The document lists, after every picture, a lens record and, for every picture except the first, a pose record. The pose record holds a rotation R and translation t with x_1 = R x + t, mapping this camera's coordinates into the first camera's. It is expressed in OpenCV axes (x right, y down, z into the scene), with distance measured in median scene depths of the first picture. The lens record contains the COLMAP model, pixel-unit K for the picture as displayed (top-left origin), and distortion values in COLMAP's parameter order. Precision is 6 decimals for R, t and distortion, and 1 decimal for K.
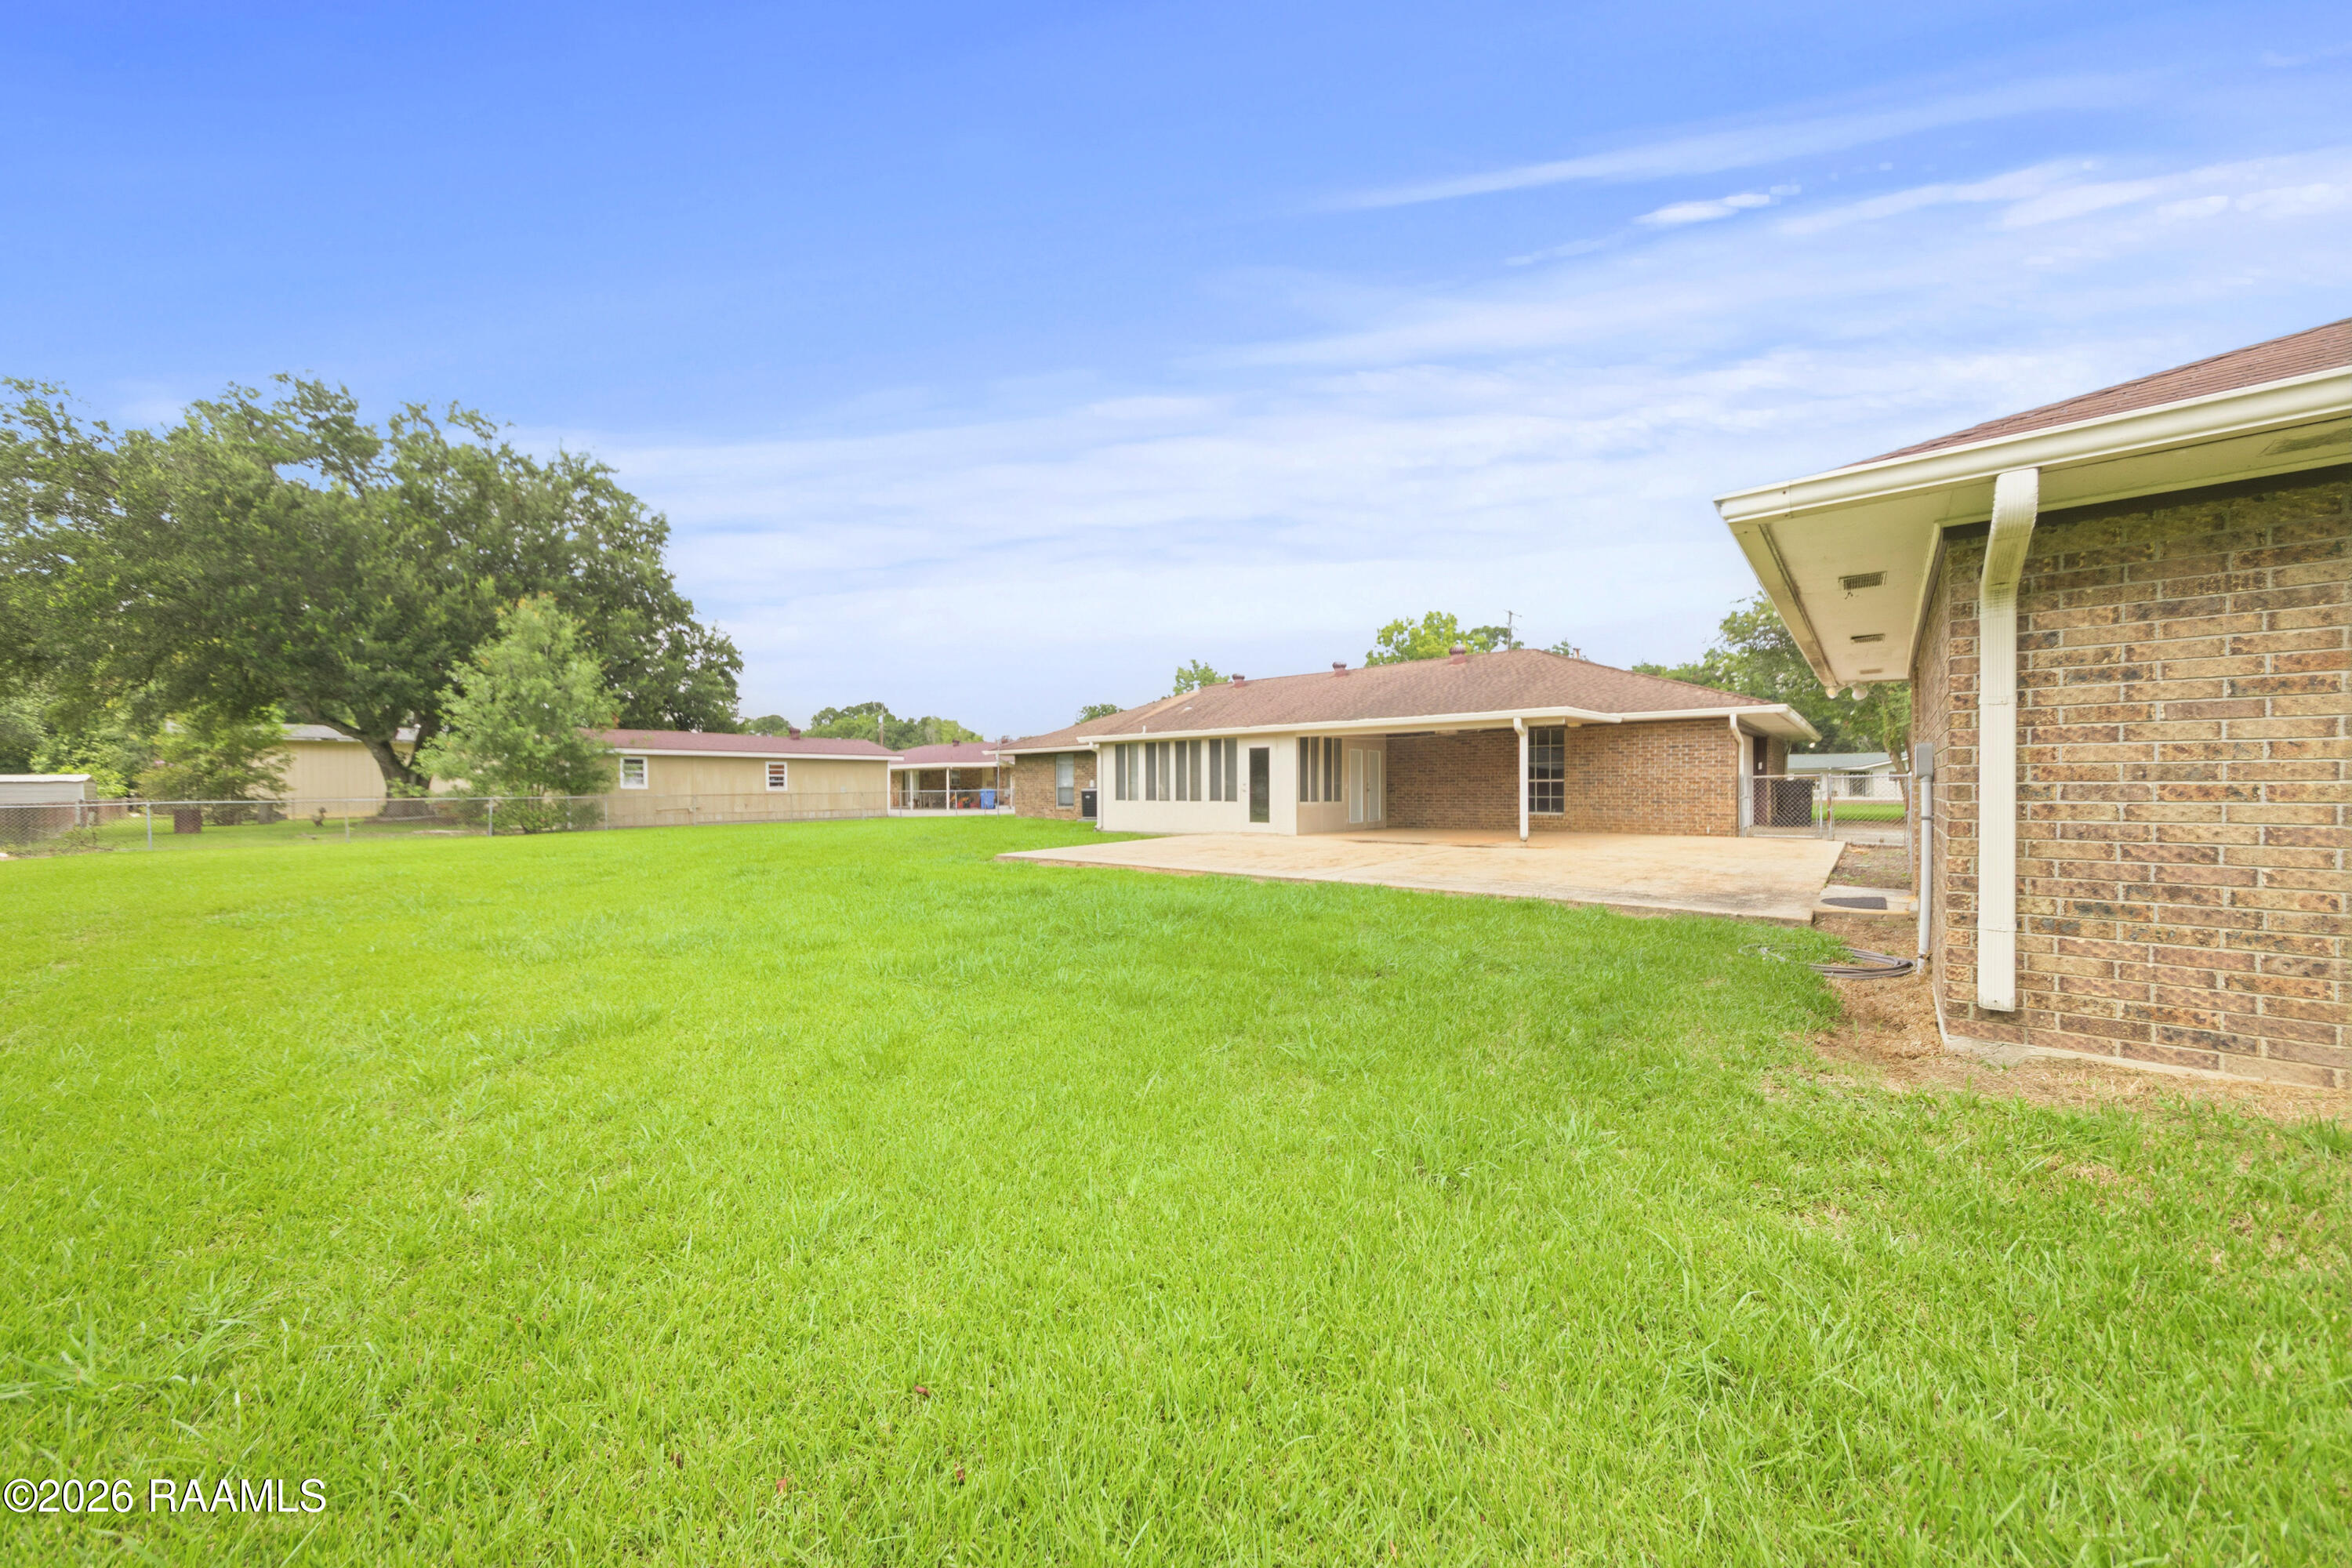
lens RADIAL K [[829.0, 0, 1176.0], [0, 829.0, 784.0], [0, 0, 1]] dist [0.001180, 0.000025]
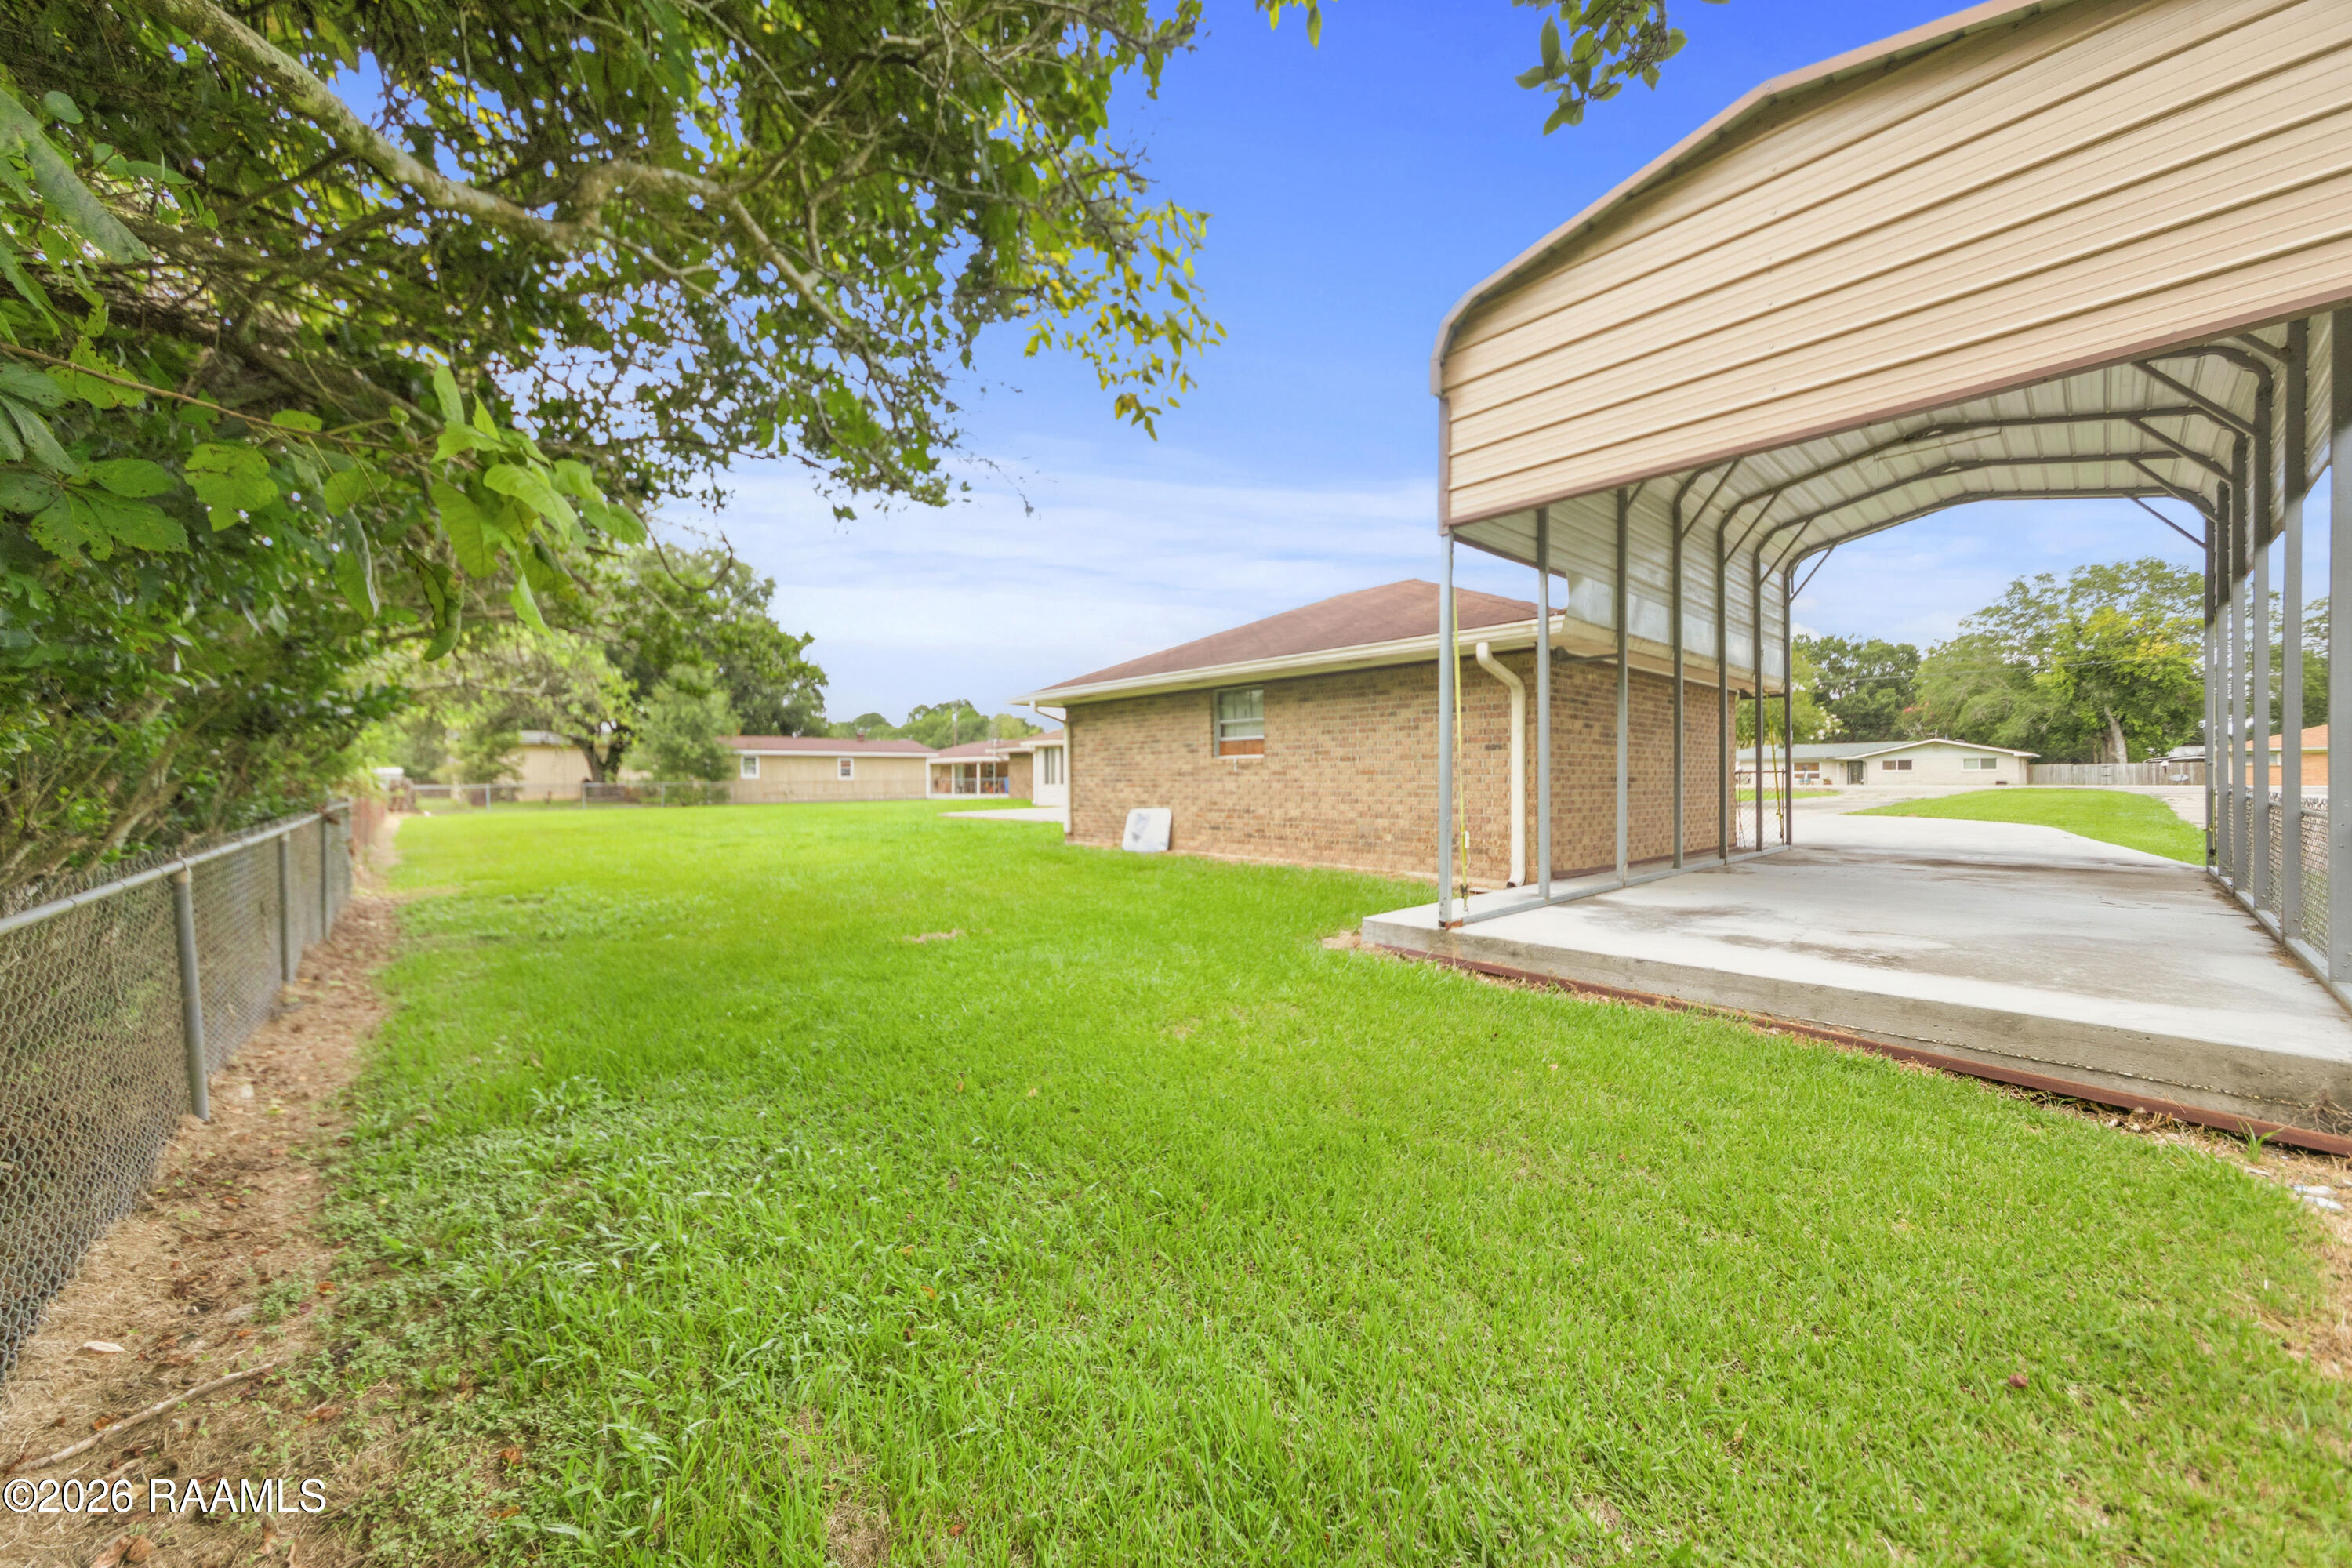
lens RADIAL K [[839.9, 0, 1178.6], [0, 839.9, 767.0], [0, 0, 1]] dist [0.000474, 0.000007]
pose [[0.993438, -0.001748, -0.114359, 0.267472], [0.000860, 0.999969, -0.007810, -0.000861], [0.114370, 0.007661, 0.993409, -0.386183]]
